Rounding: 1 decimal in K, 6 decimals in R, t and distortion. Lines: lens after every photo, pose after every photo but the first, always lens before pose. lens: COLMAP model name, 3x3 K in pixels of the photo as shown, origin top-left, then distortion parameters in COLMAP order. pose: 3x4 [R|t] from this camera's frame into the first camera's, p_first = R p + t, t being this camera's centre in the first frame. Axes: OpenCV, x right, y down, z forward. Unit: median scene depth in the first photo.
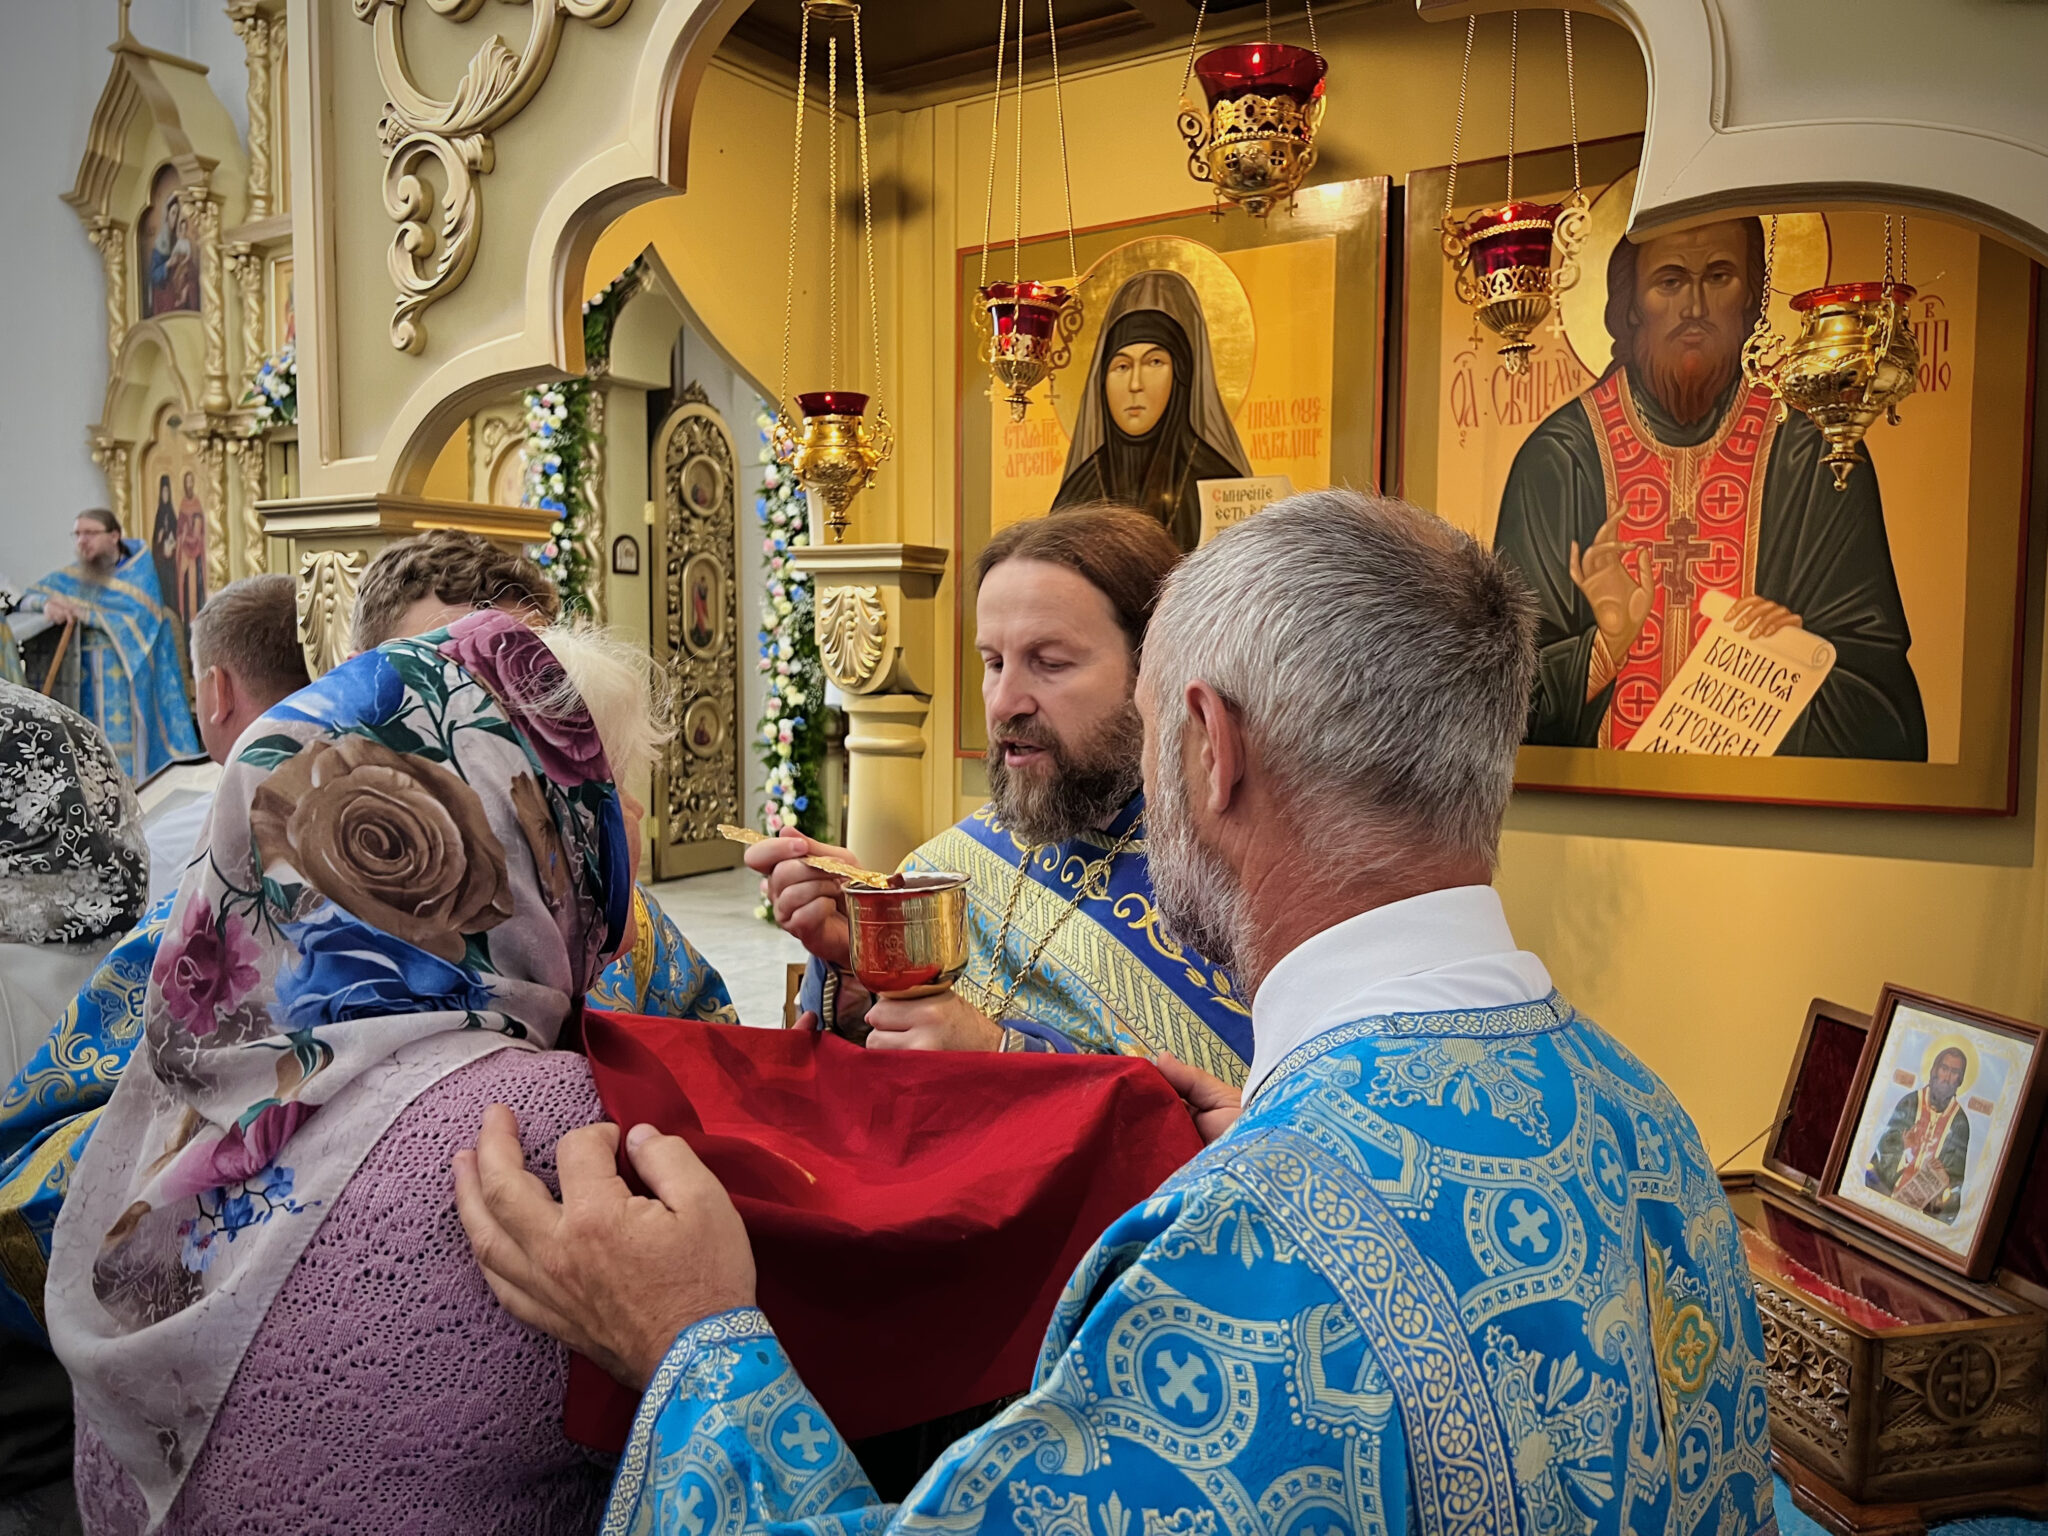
lens RADIAL K [[1592.6, 0, 1026.4], [0, 1592.6, 799.3], [0, 0, 1]] dist [-0.006297, -0.012266]
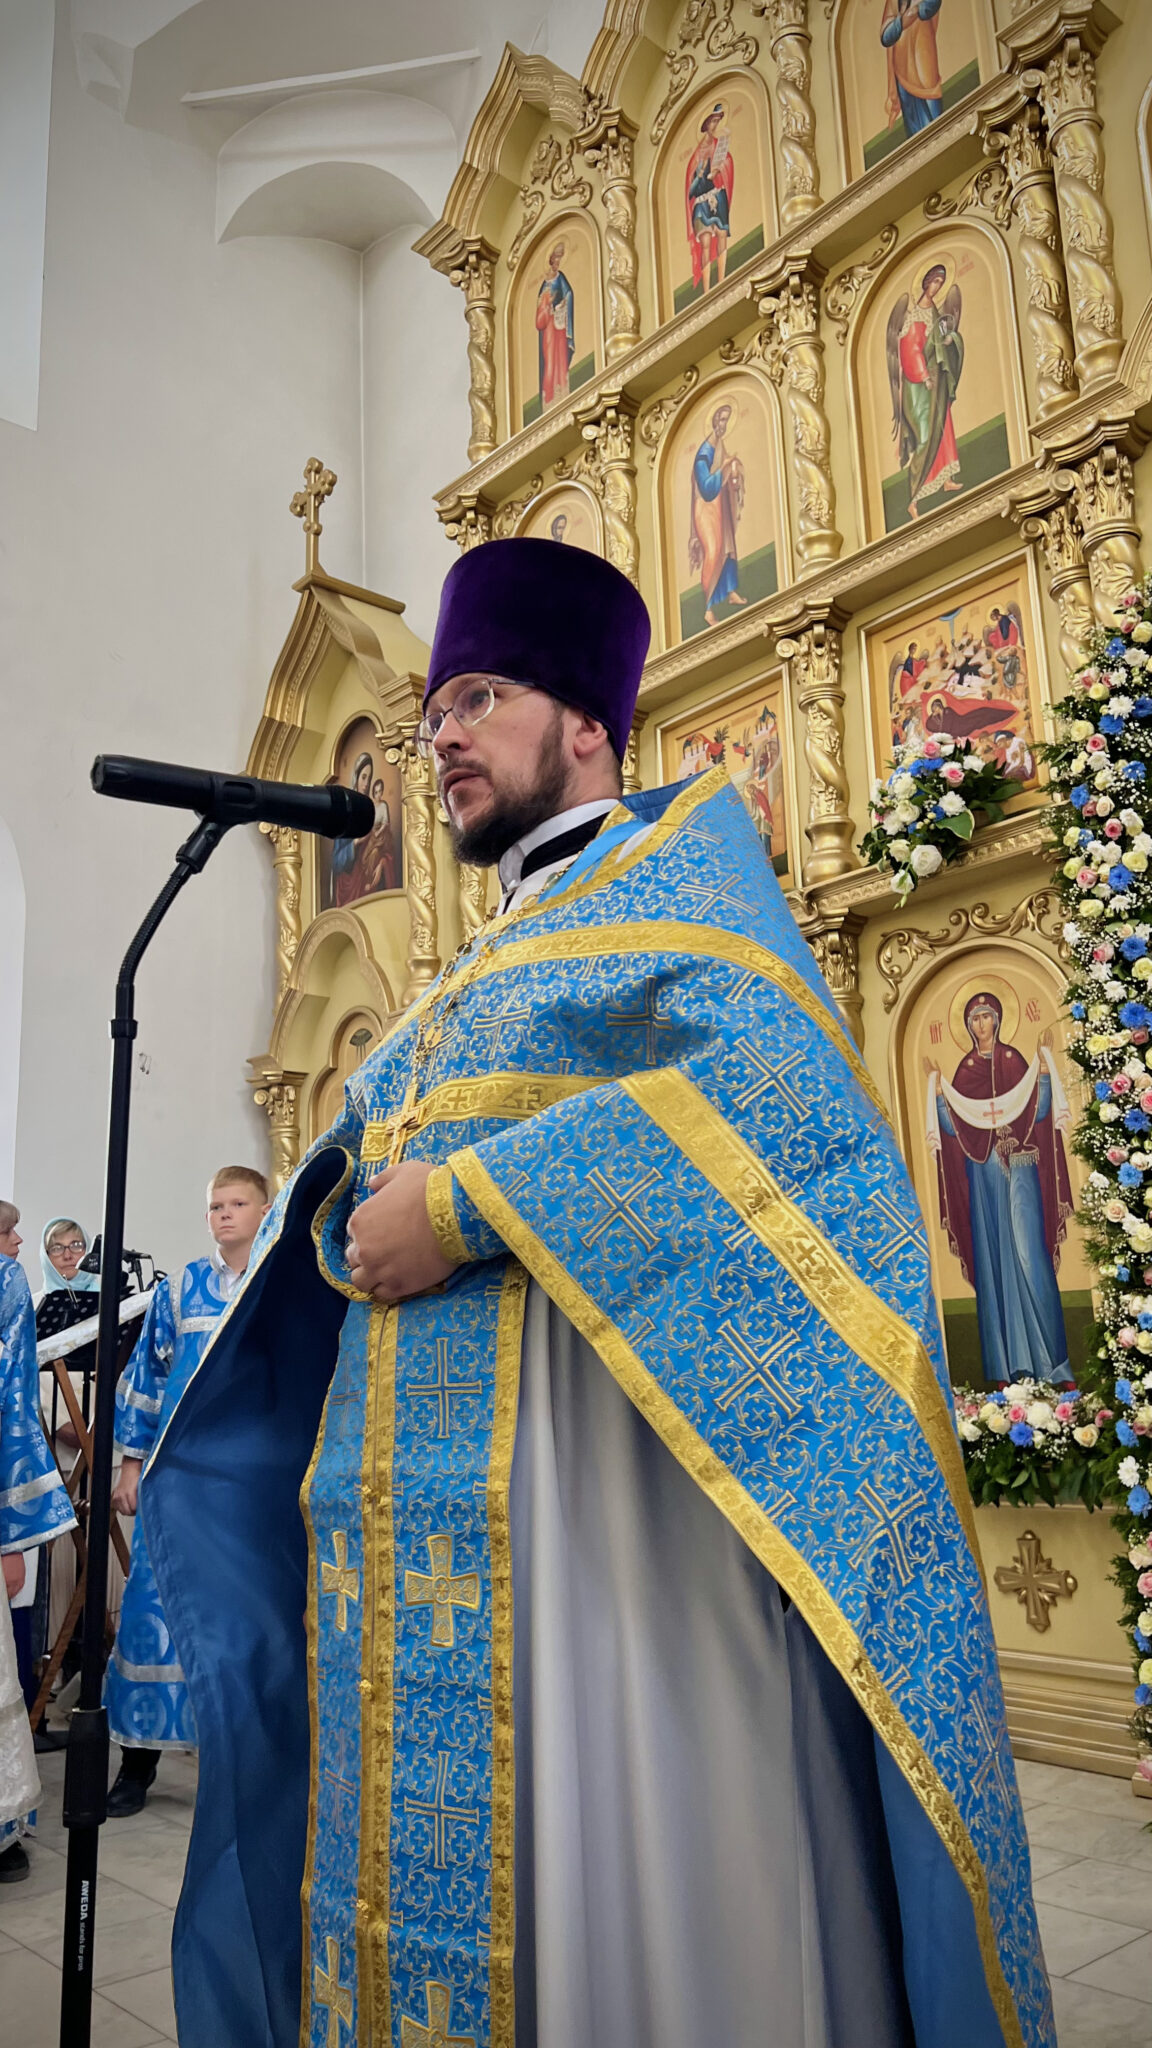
lens RADIAL K [[1538.3, 0, 567.5], [0, 1538.3, 1010.7], [0, 0, 1]] dist [0.141144, -0.341881]
pose [[0.962065, -0.110756, -0.249329, -0.274685], [0.030957, 0.952304, -0.303577, -0.029315], [0.271060, 0.284343, 0.919606, 0.374939]]
